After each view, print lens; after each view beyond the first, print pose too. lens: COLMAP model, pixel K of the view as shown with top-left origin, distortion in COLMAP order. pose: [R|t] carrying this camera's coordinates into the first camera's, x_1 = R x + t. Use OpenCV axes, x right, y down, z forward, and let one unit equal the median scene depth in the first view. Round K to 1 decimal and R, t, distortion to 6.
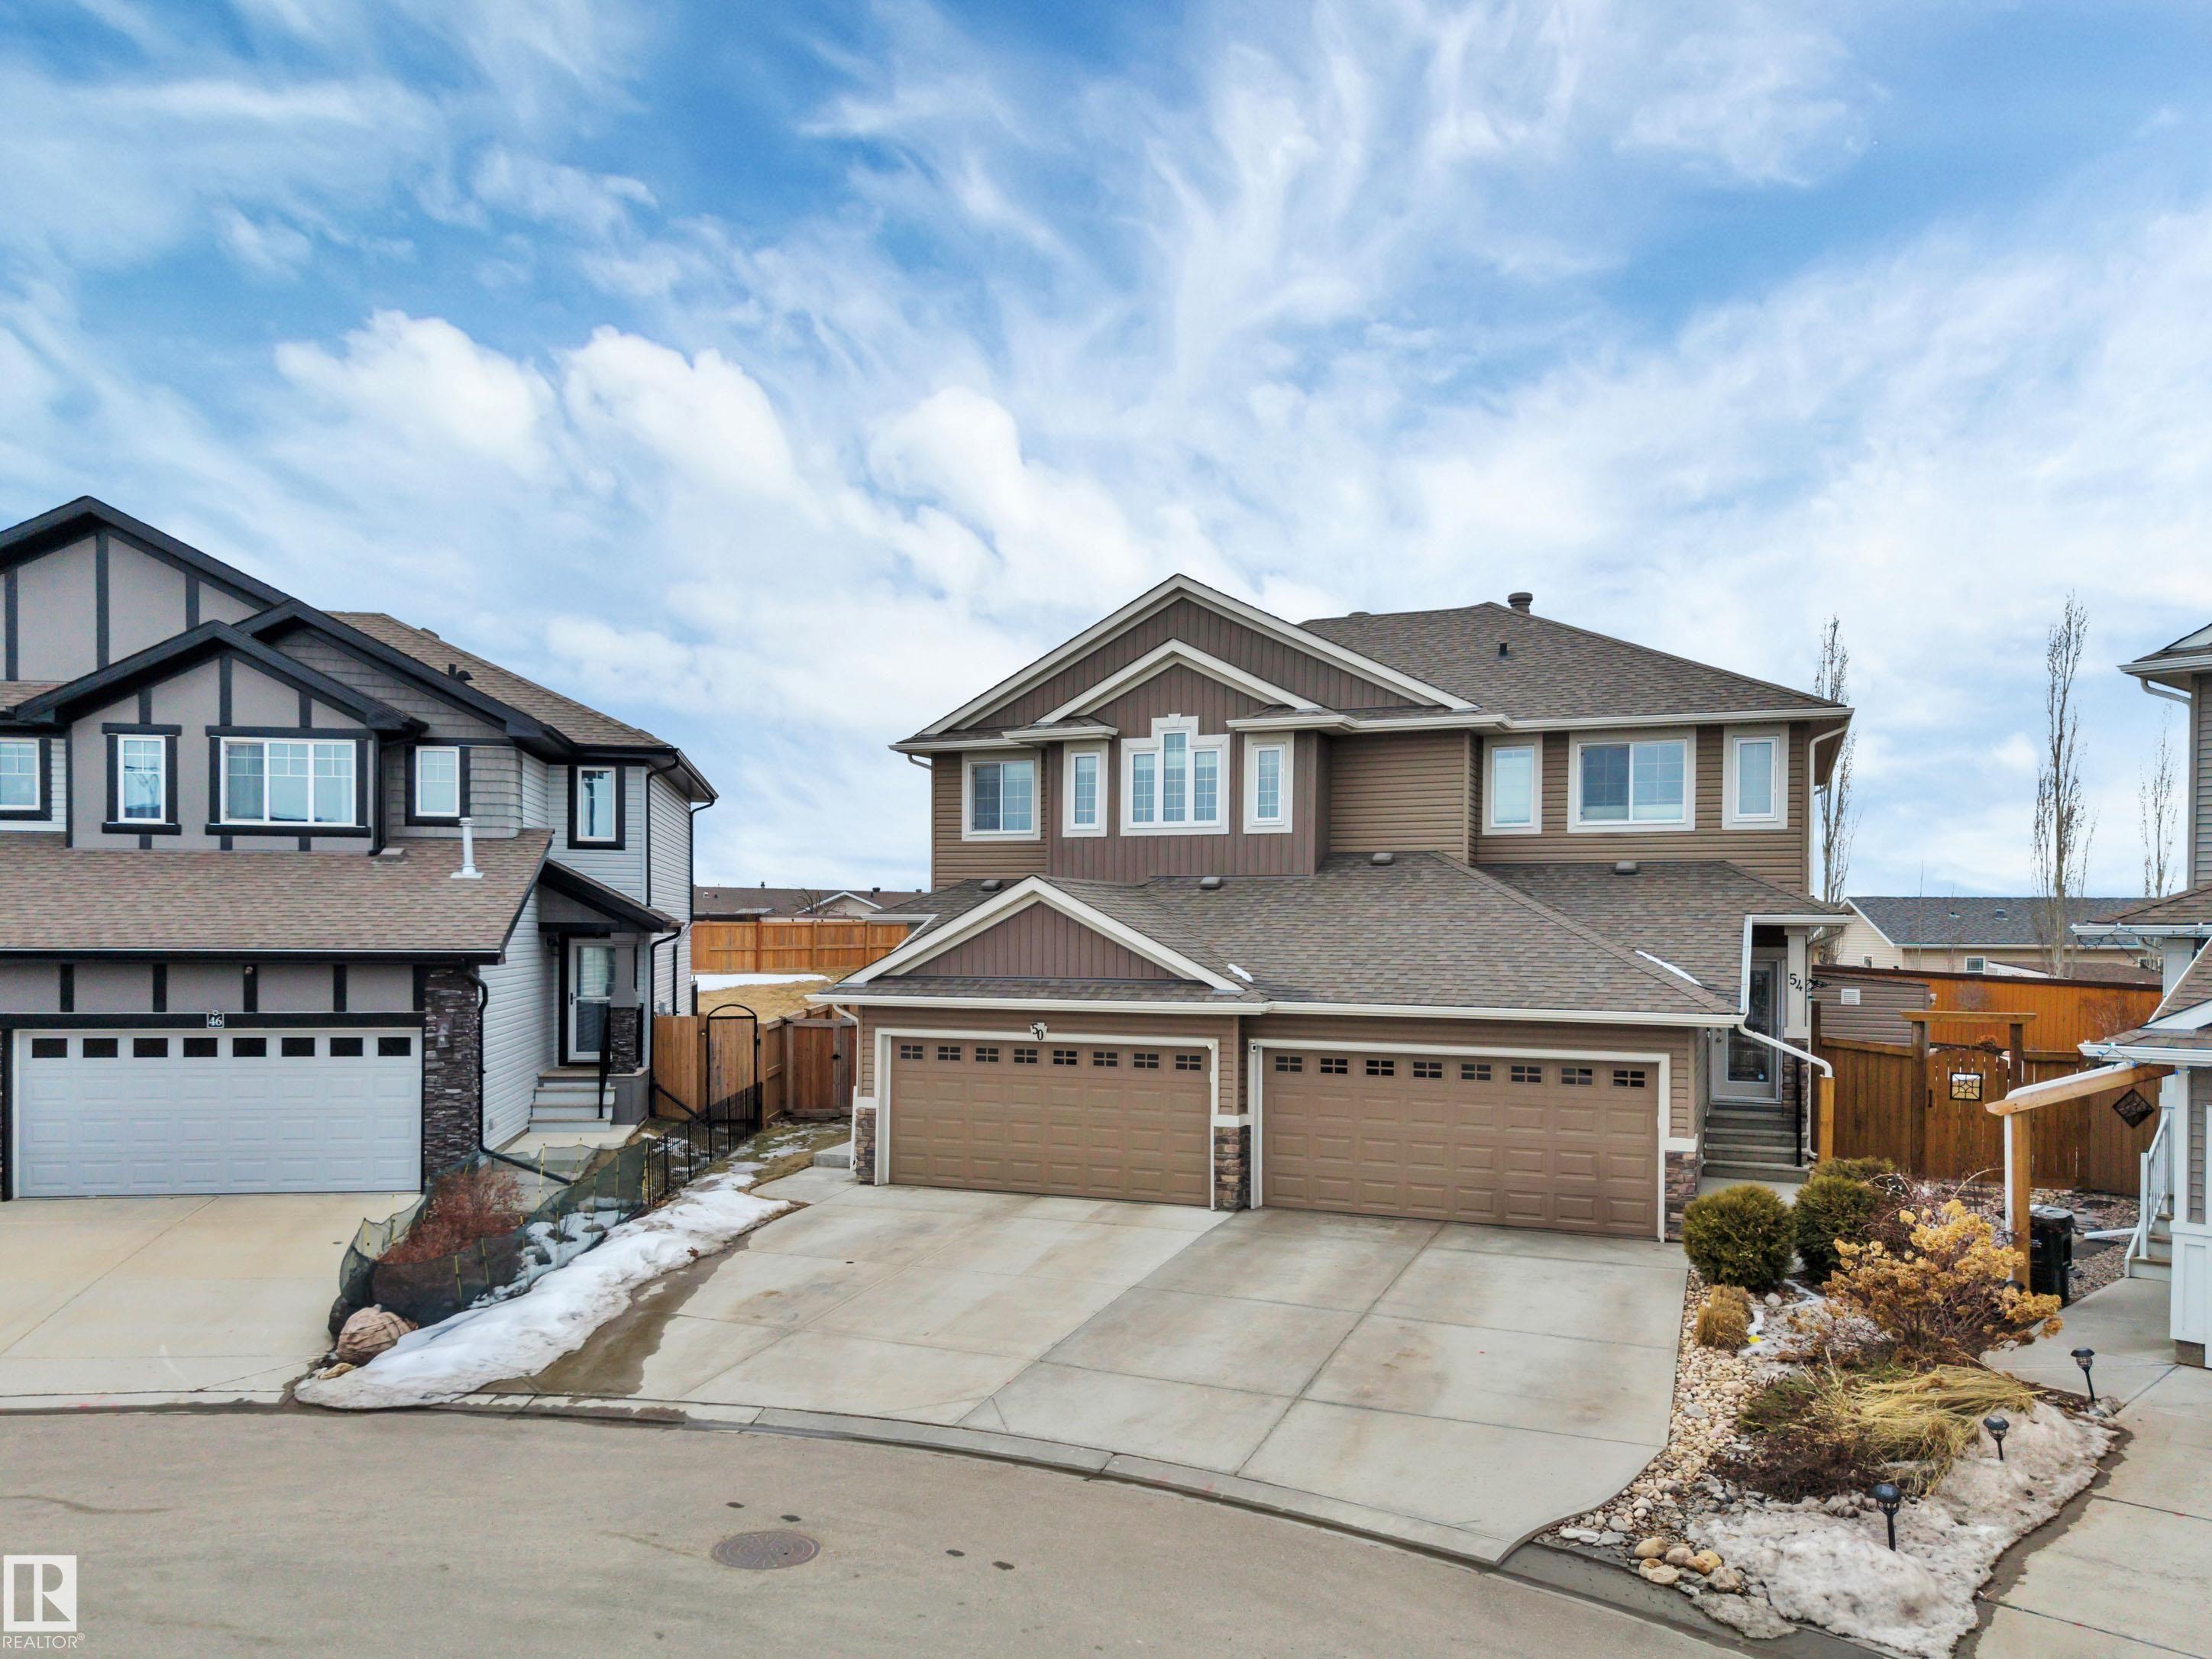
lens RADIAL K [[1490.1, 0, 1096.8], [0, 1490.1, 835.7], [0, 0, 1]] dist [0.062212, -0.049889]
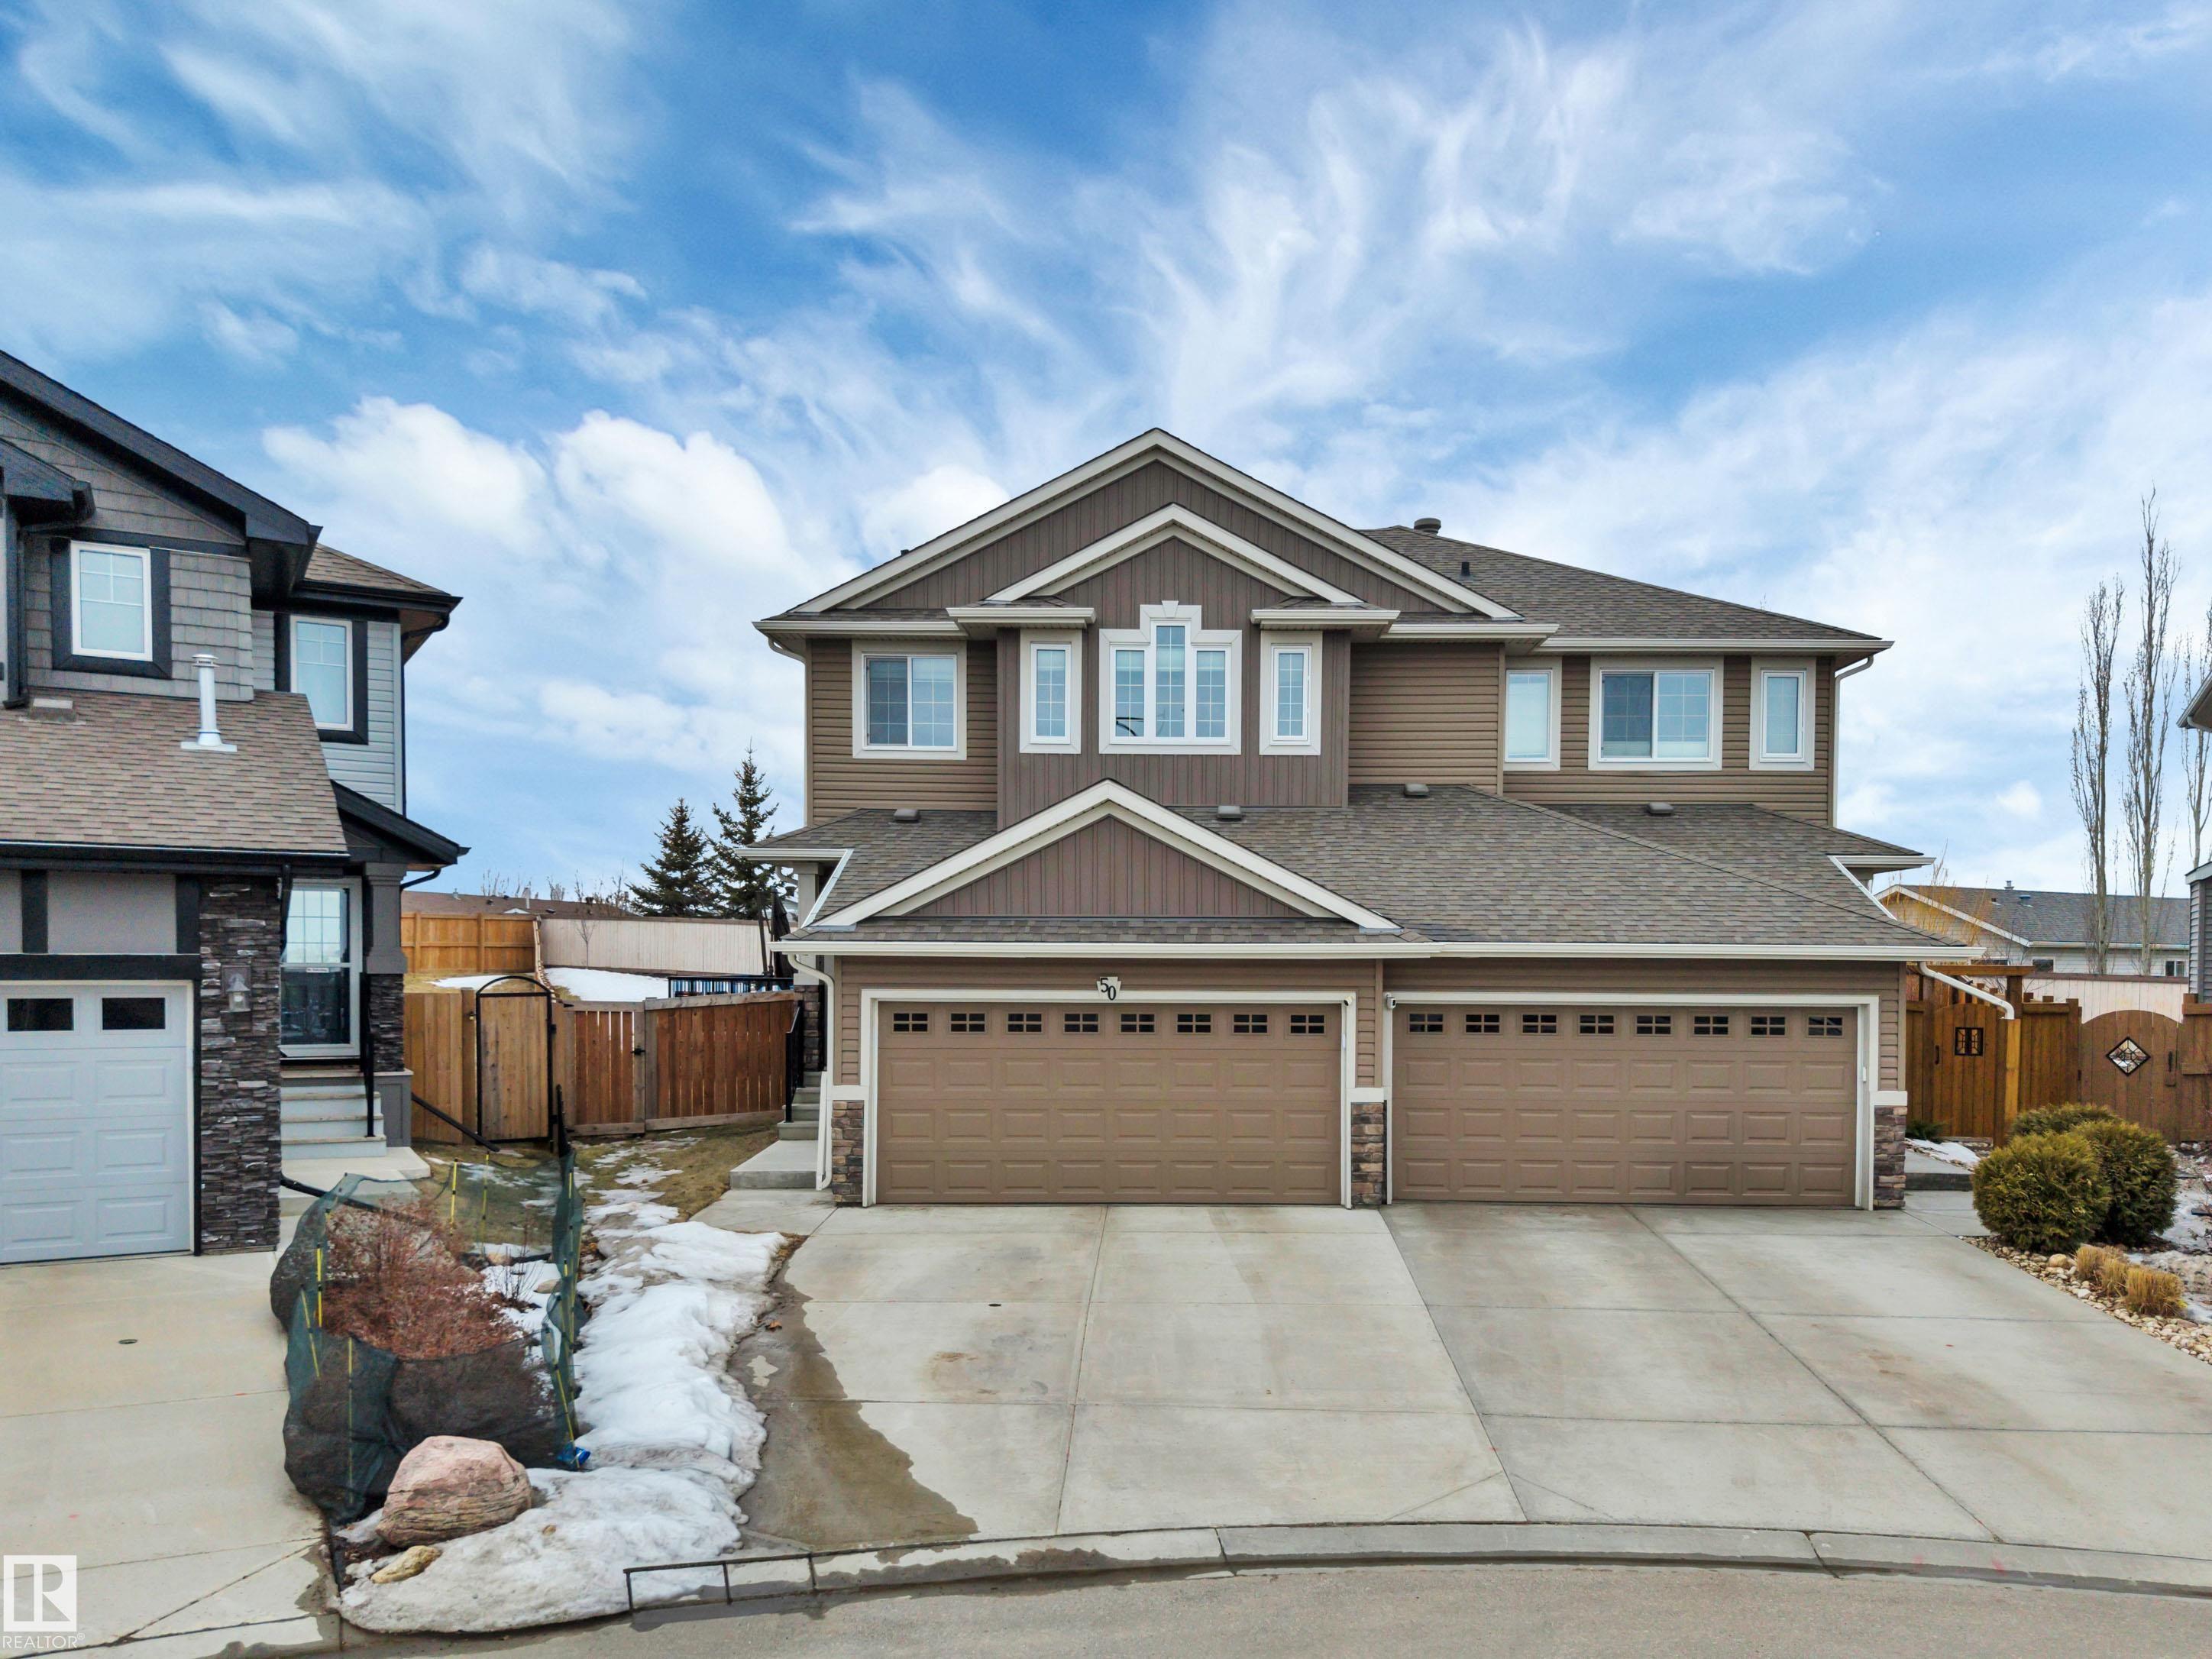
lens RADIAL K [[1552.5, 0, 1103.0], [0, 1552.5, 910.4], [0, 0, 1]] dist [0.043840, -0.027194]
pose [[0.933942, 0.011441, 0.357243, -0.303575], [-0.022436, 0.999393, 0.026648, 0.067943], [-0.356721, -0.032902, 0.933631, 0.261682]]
